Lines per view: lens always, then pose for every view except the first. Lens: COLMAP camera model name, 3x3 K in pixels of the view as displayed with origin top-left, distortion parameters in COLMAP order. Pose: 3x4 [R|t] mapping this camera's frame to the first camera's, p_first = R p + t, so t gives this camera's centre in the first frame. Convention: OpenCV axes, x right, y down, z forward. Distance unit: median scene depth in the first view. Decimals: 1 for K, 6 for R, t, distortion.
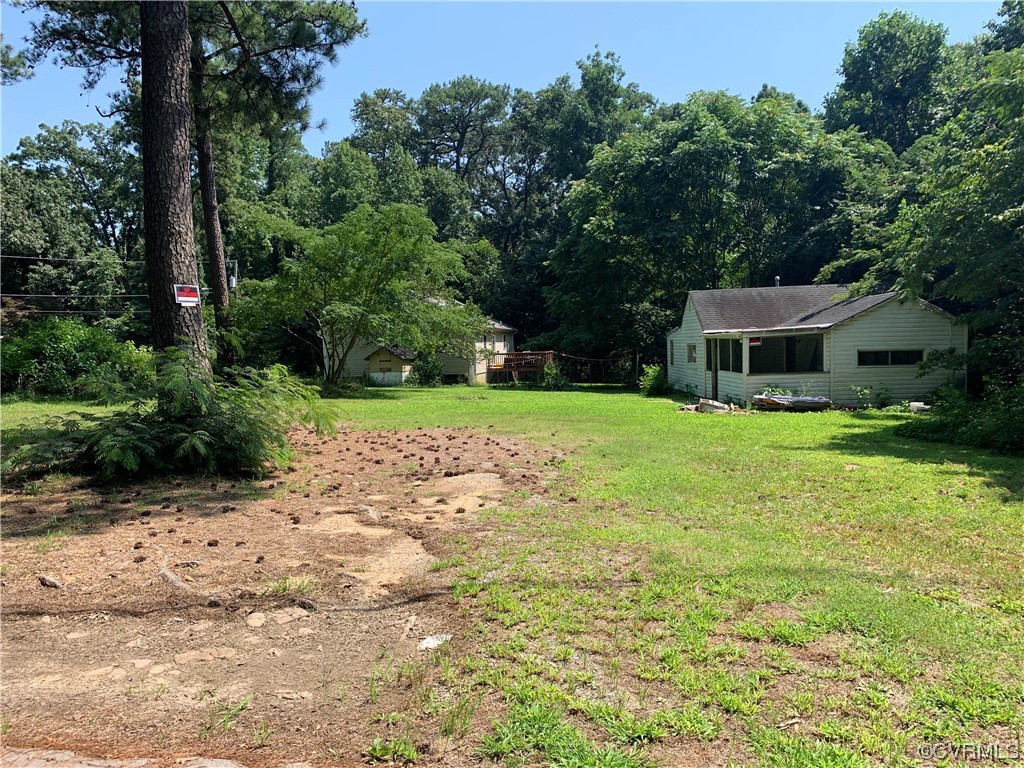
lens RADIAL K [[842.2, 0, 512.0], [0, 842.2, 384.0], [0, 0, 1]] dist [0.076202, -0.136700]
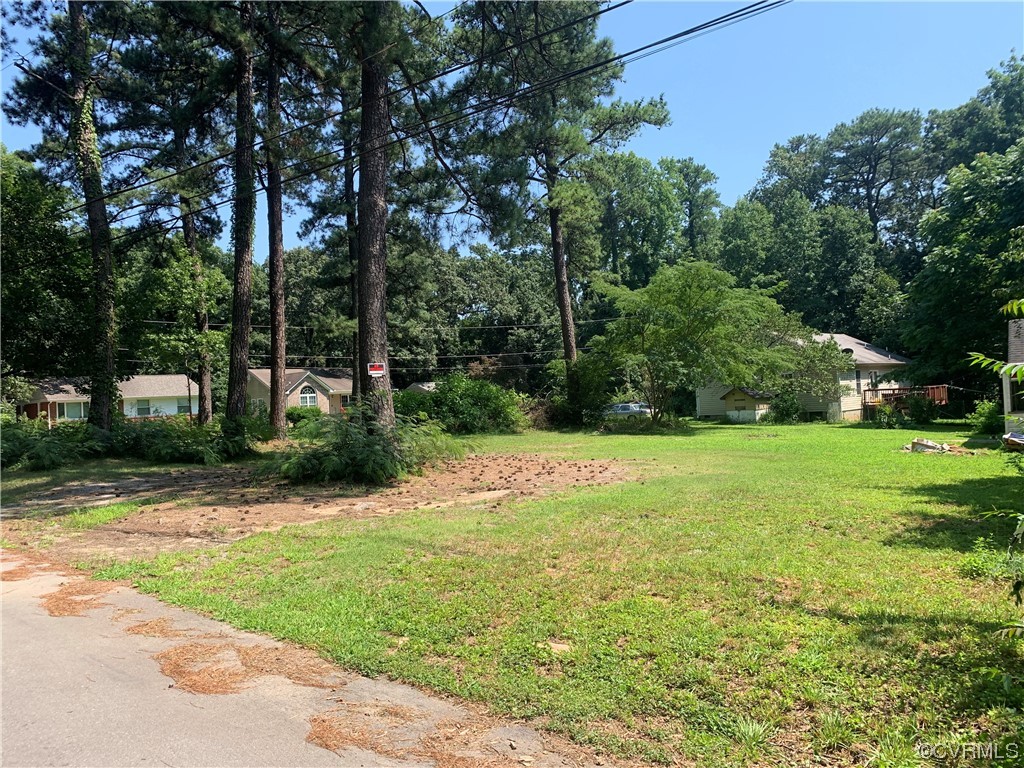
lens RADIAL K [[804.2, 0, 488.2], [0, 804.2, 386.1], [0, 0, 1]] dist [0.034147, -0.063672]
pose [[0.819095, -0.028364, -0.572957, 0.165404], [0.004431, 0.999060, -0.043124, -0.002114], [0.573641, 0.032784, 0.818450, -0.026191]]
